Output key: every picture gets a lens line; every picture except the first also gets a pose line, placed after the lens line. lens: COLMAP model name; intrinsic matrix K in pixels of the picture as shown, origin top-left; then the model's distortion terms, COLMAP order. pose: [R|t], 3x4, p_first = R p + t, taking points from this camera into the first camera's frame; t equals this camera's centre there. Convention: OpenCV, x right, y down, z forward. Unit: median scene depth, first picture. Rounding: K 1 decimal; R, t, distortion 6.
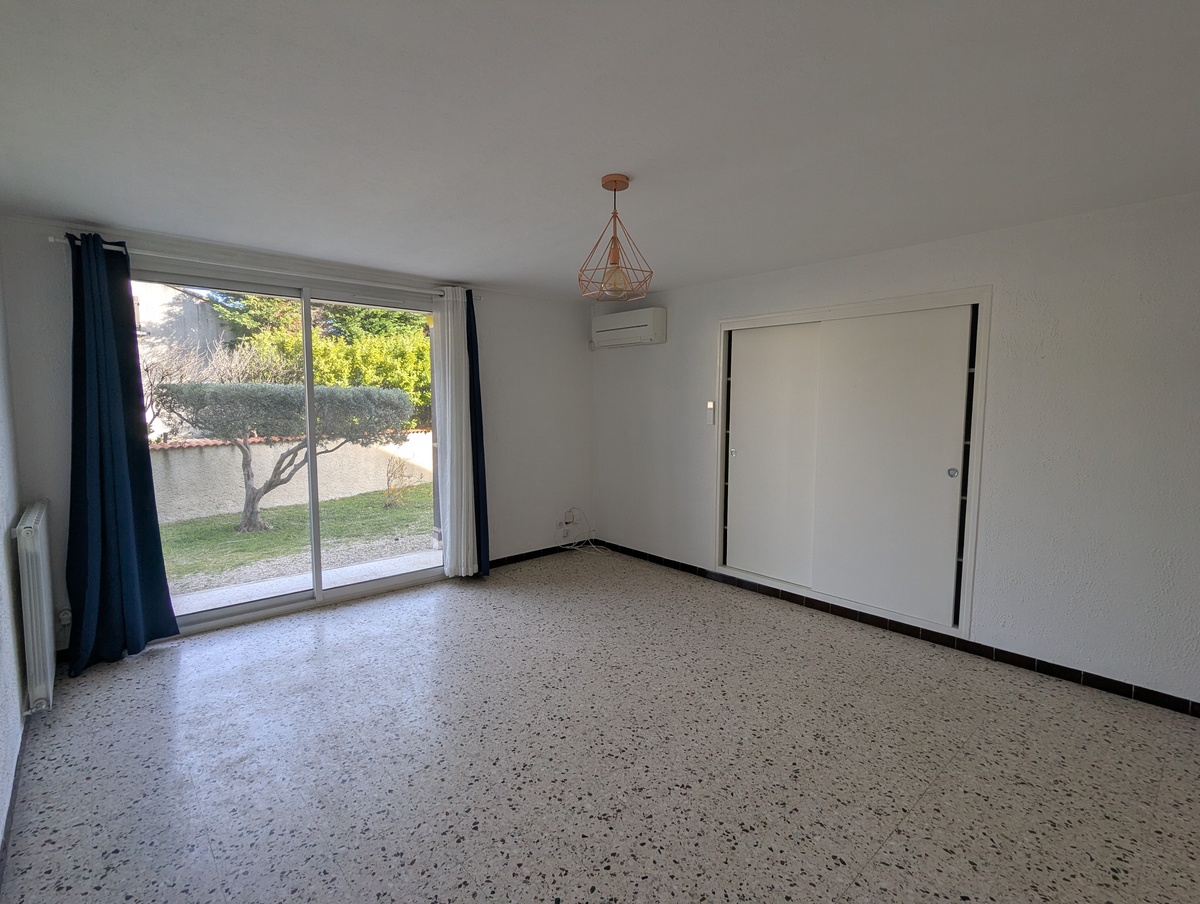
lens RADIAL K [[561.7, 0, 598.9], [0, 561.7, 447.1], [0, 0, 1]] dist [0.000275, 0.002249]
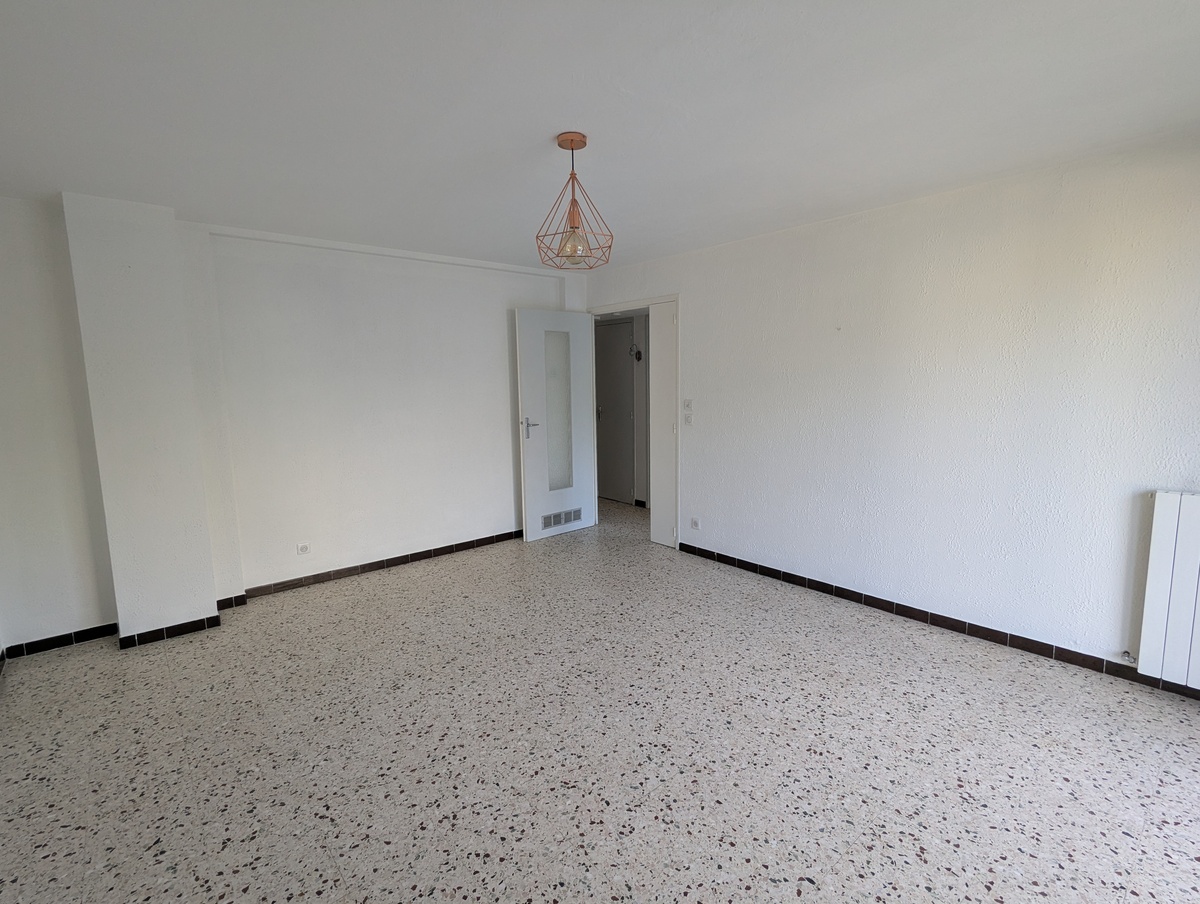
lens RADIAL K [[561.7, 0, 600.3], [0, 561.7, 449.8], [0, 0, 1]] dist [0.000275, 0.002249]
pose [[-0.999715, 0.011481, 0.020938, -0.030360], [0.015573, 0.978171, 0.207218, -0.153092], [-0.018102, 0.207485, -0.978071, 1.960018]]
